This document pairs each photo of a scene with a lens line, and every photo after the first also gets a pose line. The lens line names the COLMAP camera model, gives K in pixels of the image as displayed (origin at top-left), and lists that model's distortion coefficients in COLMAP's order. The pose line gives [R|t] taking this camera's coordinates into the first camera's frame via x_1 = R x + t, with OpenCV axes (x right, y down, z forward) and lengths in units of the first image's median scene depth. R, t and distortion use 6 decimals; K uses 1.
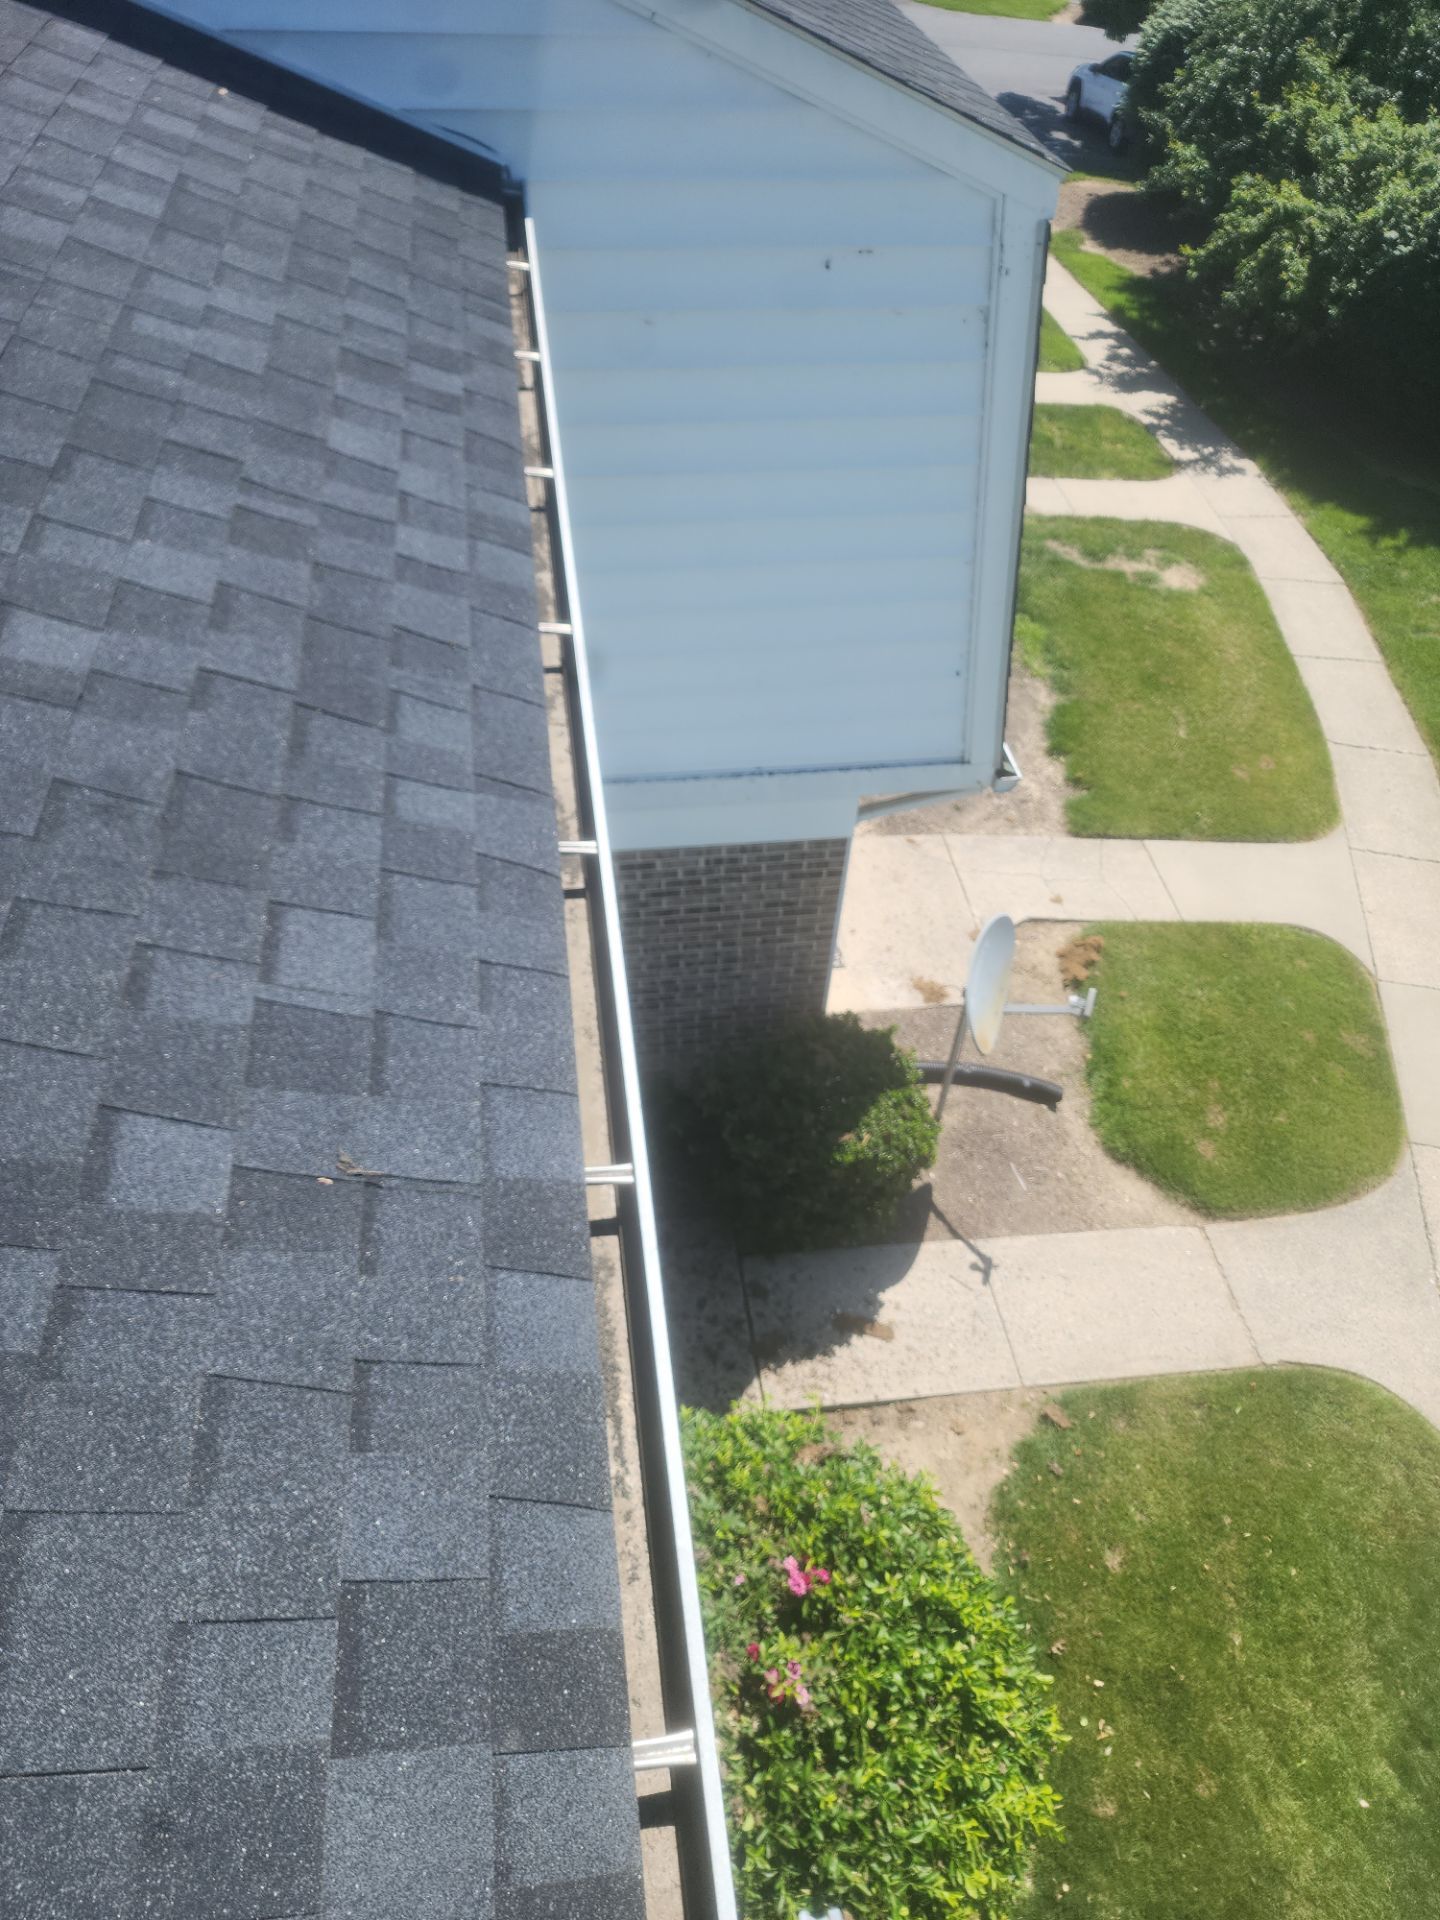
lens RADIAL K [[1356.4, 0, 794.3], [0, 1356.4, 955.5], [0, 0, 1]] dist [0.058224, -0.050741]
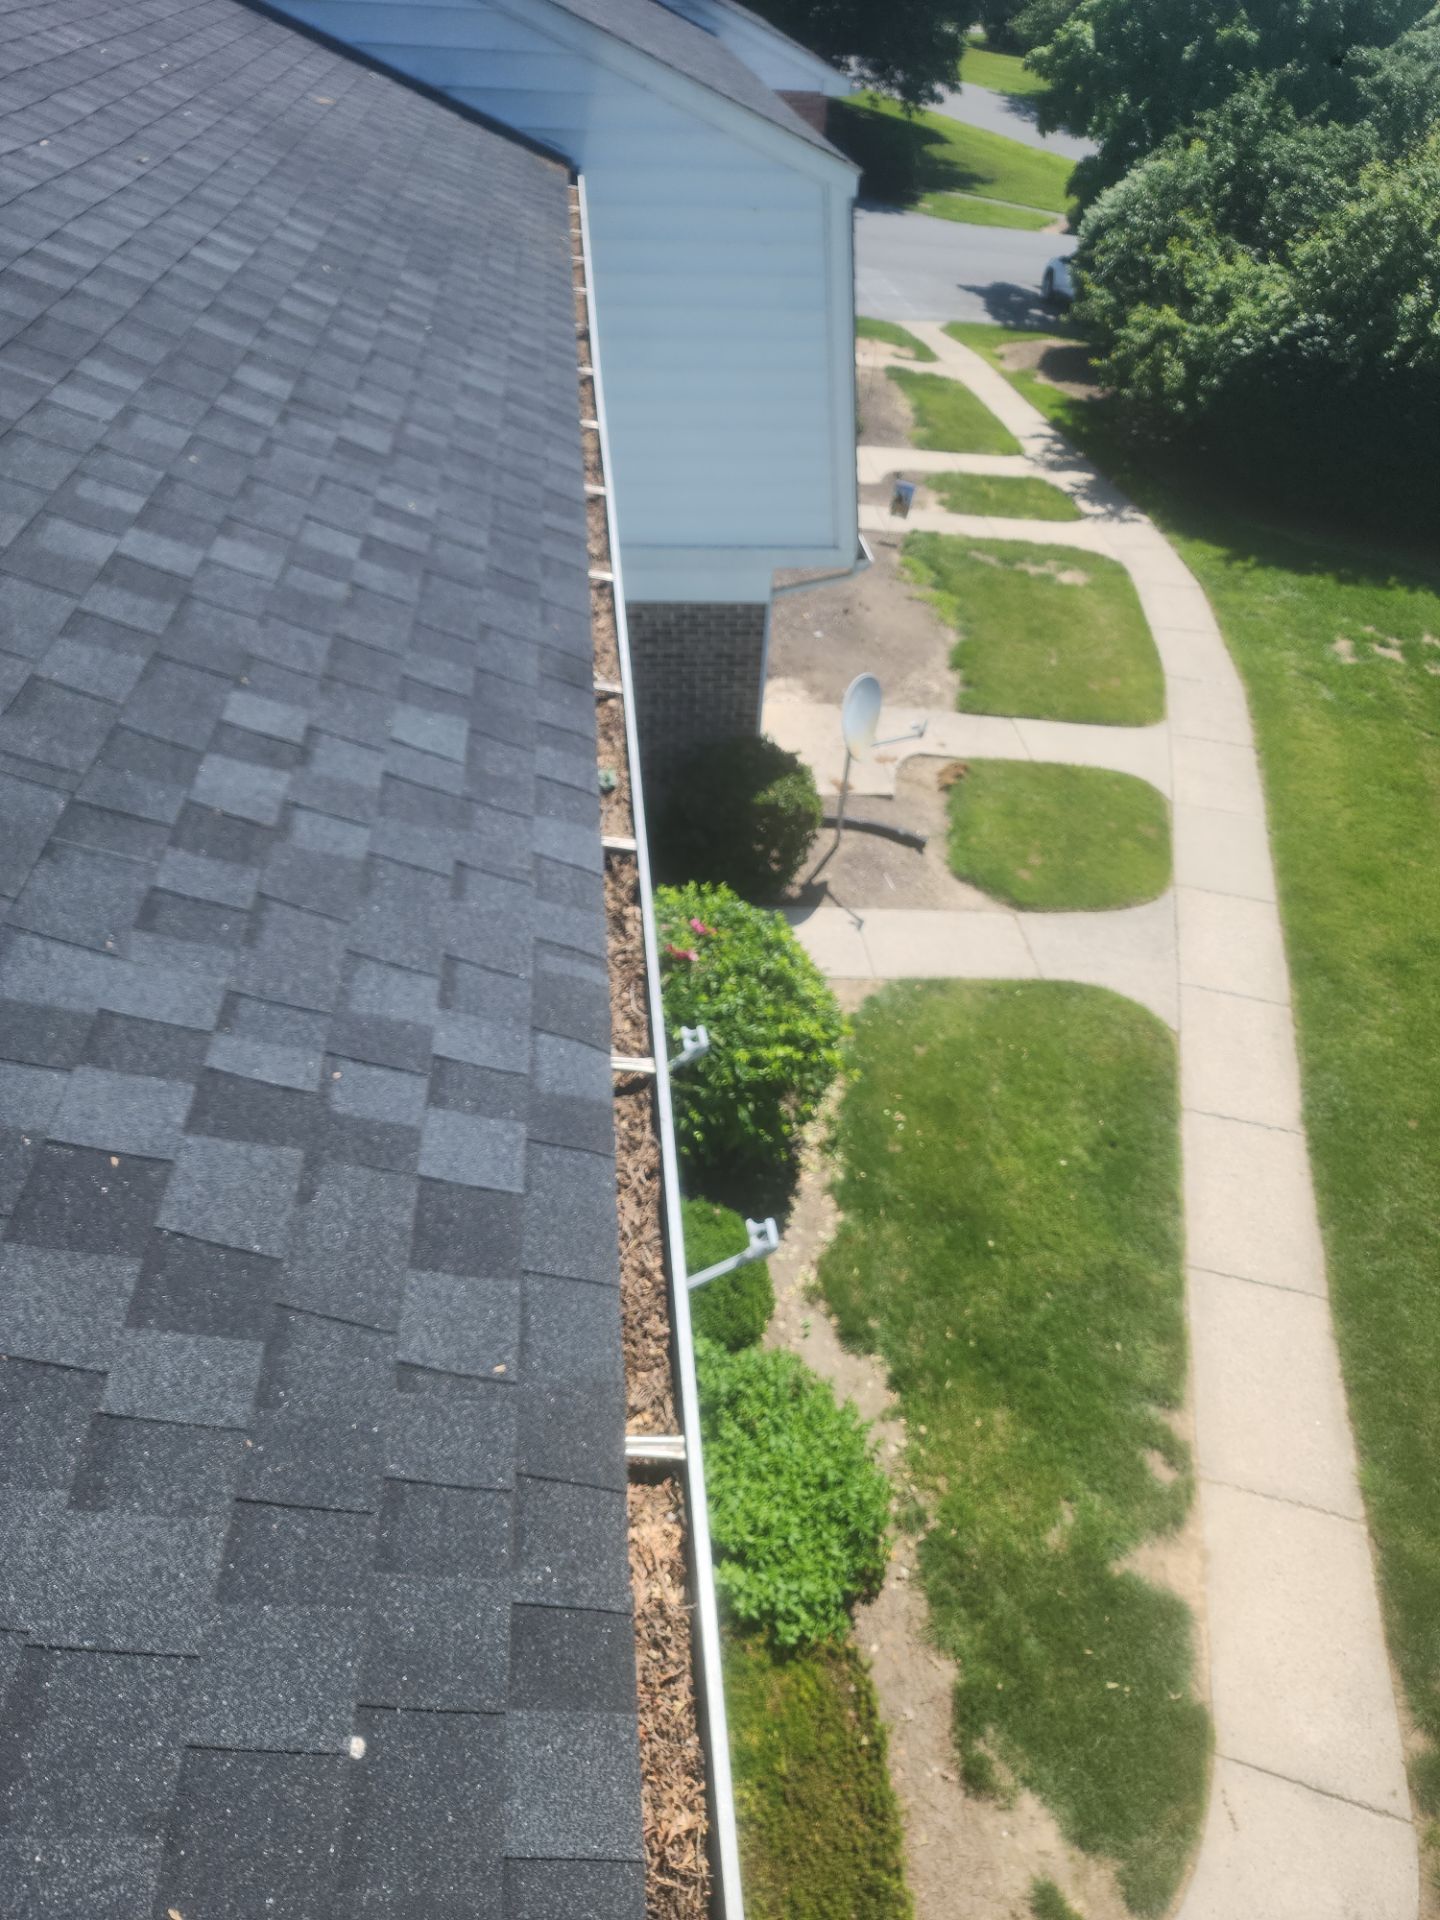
lens RADIAL K [[1390.4, 0, 799.6], [0, 1390.4, 957.2], [0, 0, 1]] dist [0.050066, -0.050387]
pose [[0.999380, 0.030382, -0.017785, 0.059153], [-0.032531, 0.990091, -0.136609, 0.265152], [0.013458, 0.137103, 0.990465, -0.260118]]
